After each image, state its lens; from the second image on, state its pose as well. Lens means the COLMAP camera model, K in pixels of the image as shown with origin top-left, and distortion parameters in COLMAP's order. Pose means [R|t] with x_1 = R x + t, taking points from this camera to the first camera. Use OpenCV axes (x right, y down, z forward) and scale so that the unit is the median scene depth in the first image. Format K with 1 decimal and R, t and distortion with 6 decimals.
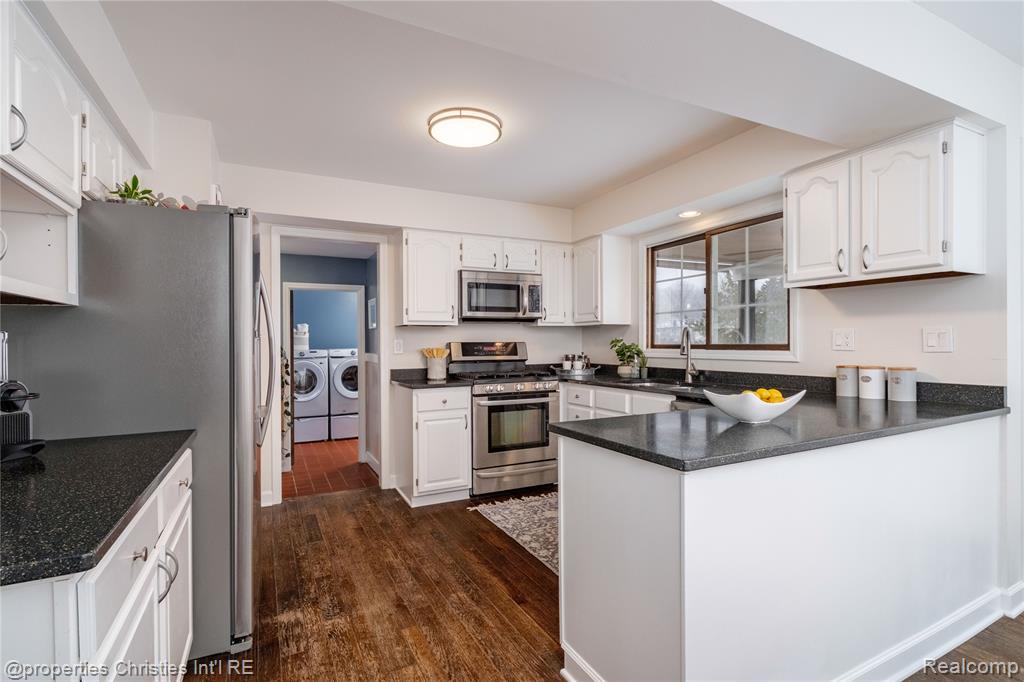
lens RADIAL K [[494.3, 0, 514.3], [0, 494.3, 343.2], [0, 0, 1]] dist [-0.016441, 0.000434]
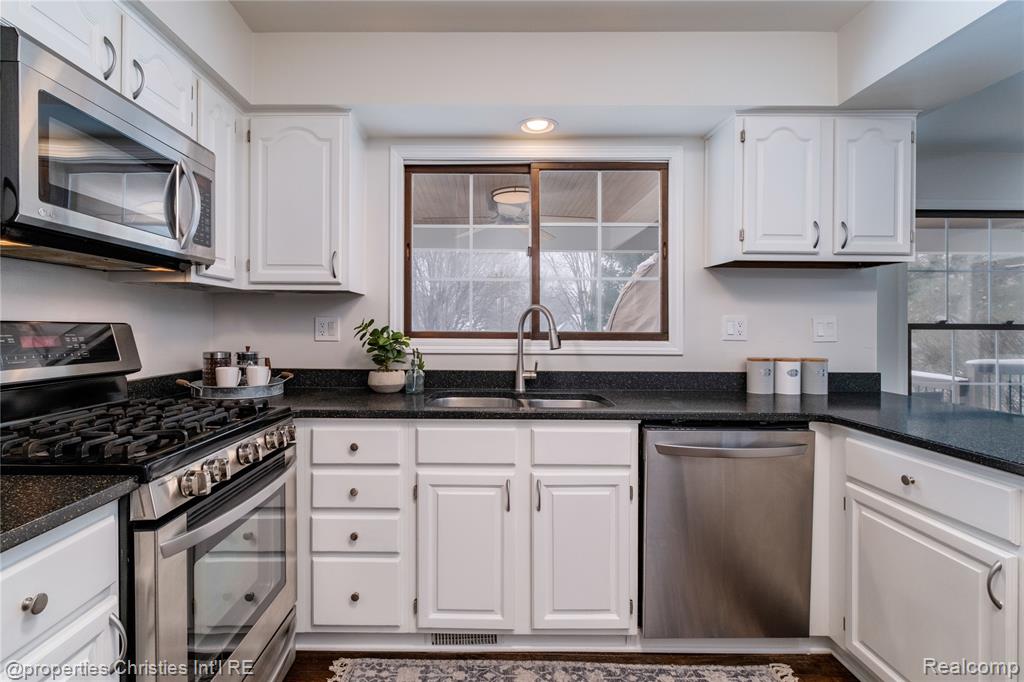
lens RADIAL K [[494.3, 0, 486.3], [0, 494.3, 322.5], [0, 0, 1]] dist [-0.016441, 0.000434]
pose [[0.463742, 0.016232, 0.885822, -0.230617], [-0.010128, 0.999864, -0.013019, -0.000560], [-0.885912, -0.002935, 0.463843, 0.749039]]
